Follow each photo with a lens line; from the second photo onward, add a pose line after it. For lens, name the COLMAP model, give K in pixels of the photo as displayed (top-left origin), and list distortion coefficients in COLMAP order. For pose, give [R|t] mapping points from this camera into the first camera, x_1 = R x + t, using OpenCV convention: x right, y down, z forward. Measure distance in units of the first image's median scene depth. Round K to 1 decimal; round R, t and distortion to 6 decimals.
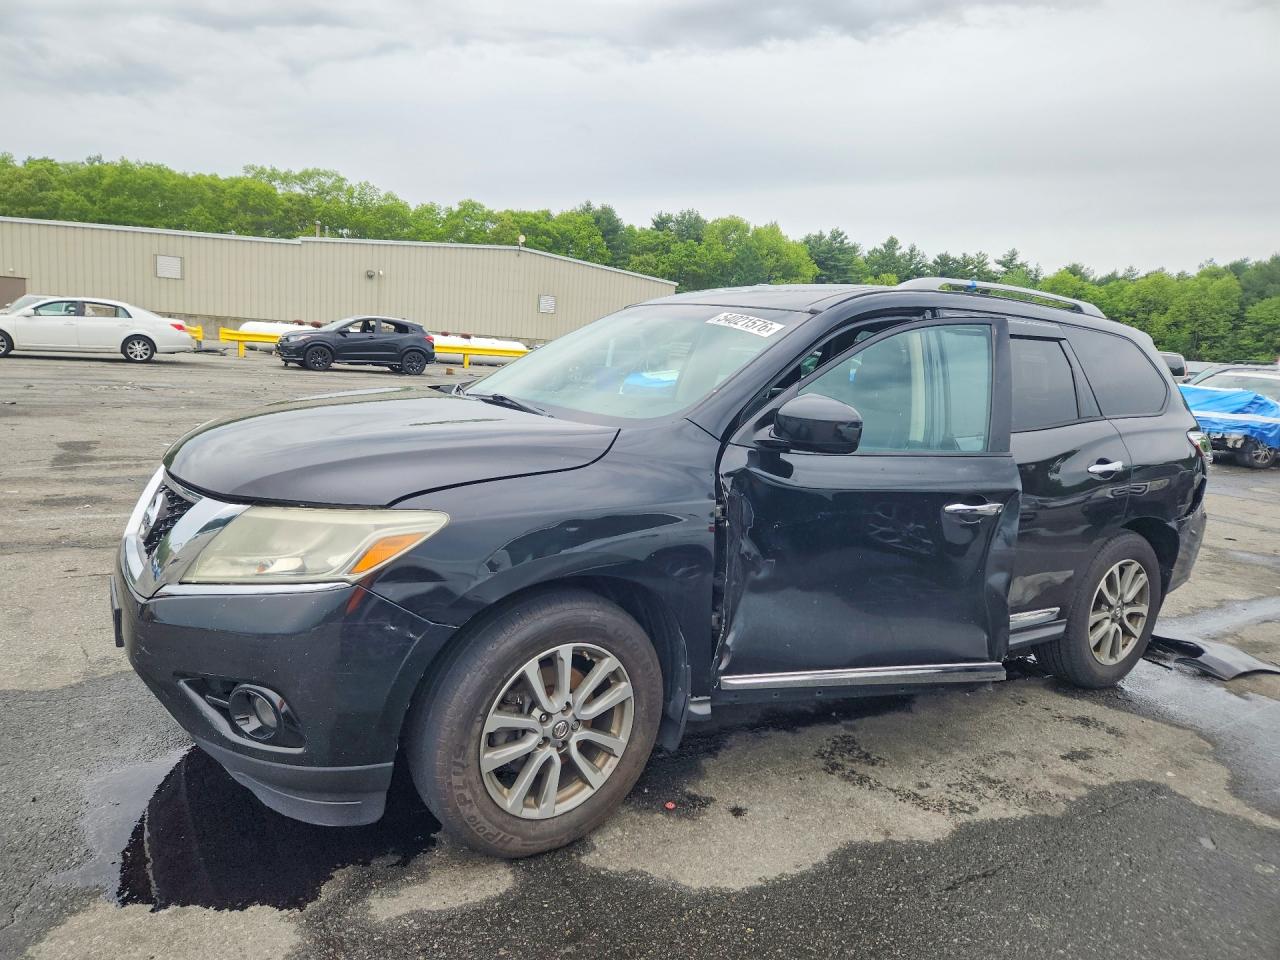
lens RADIAL K [[877.4, 0, 633.3], [0, 877.4, 486.2], [0, 0, 1]] dist [0.063872, -0.057978]
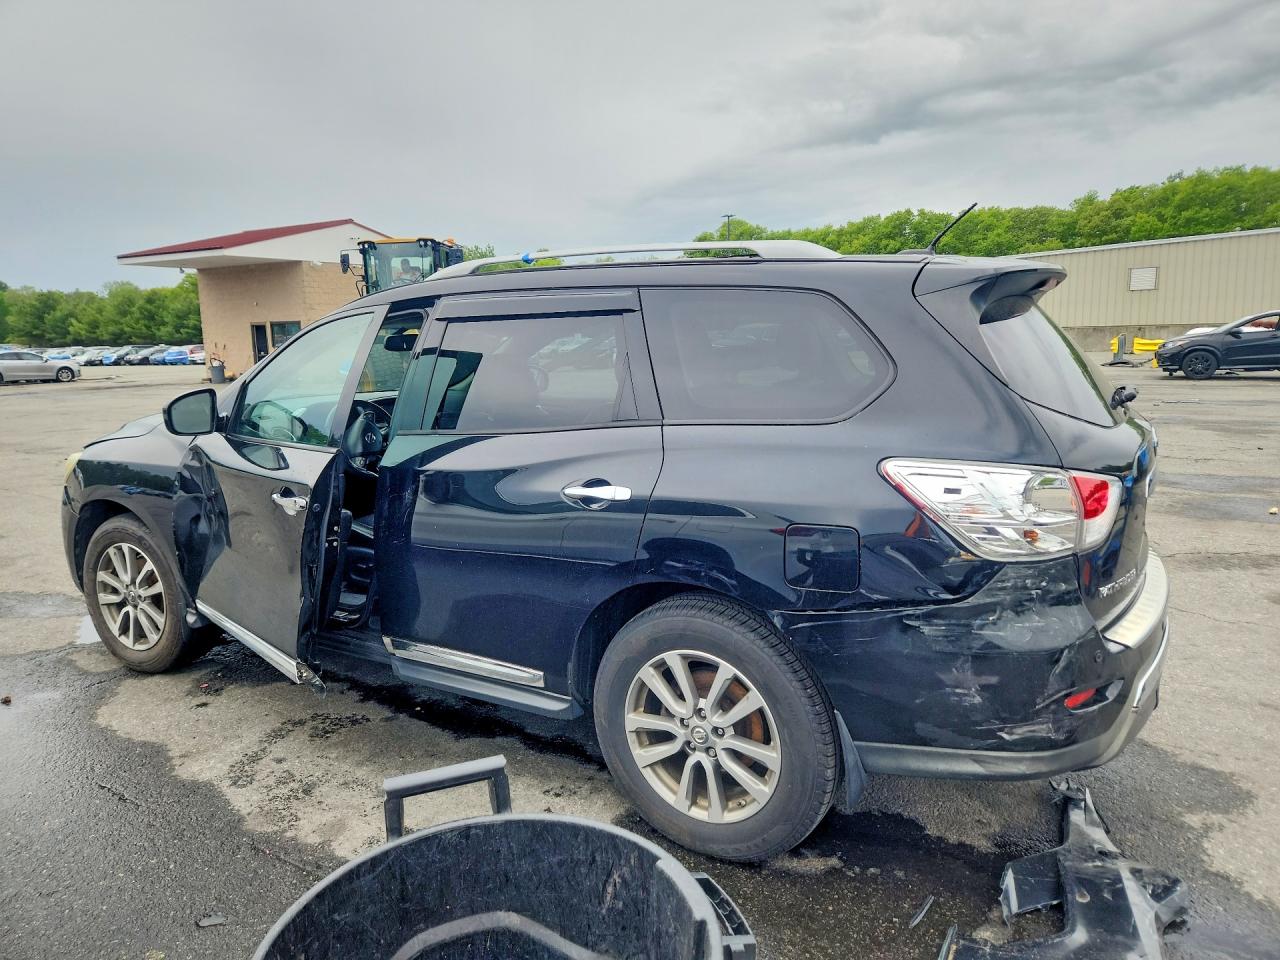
lens RADIAL K [[877.4, 0, 633.3], [0, 877.4, 486.2], [0, 0, 1]] dist [0.063872, -0.057978]
pose [[0.409161, 0.078857, -0.909048, 0.224120], [-0.096571, 0.994406, 0.042795, -0.011063], [0.907337, 0.070277, 0.414487, 0.144672]]
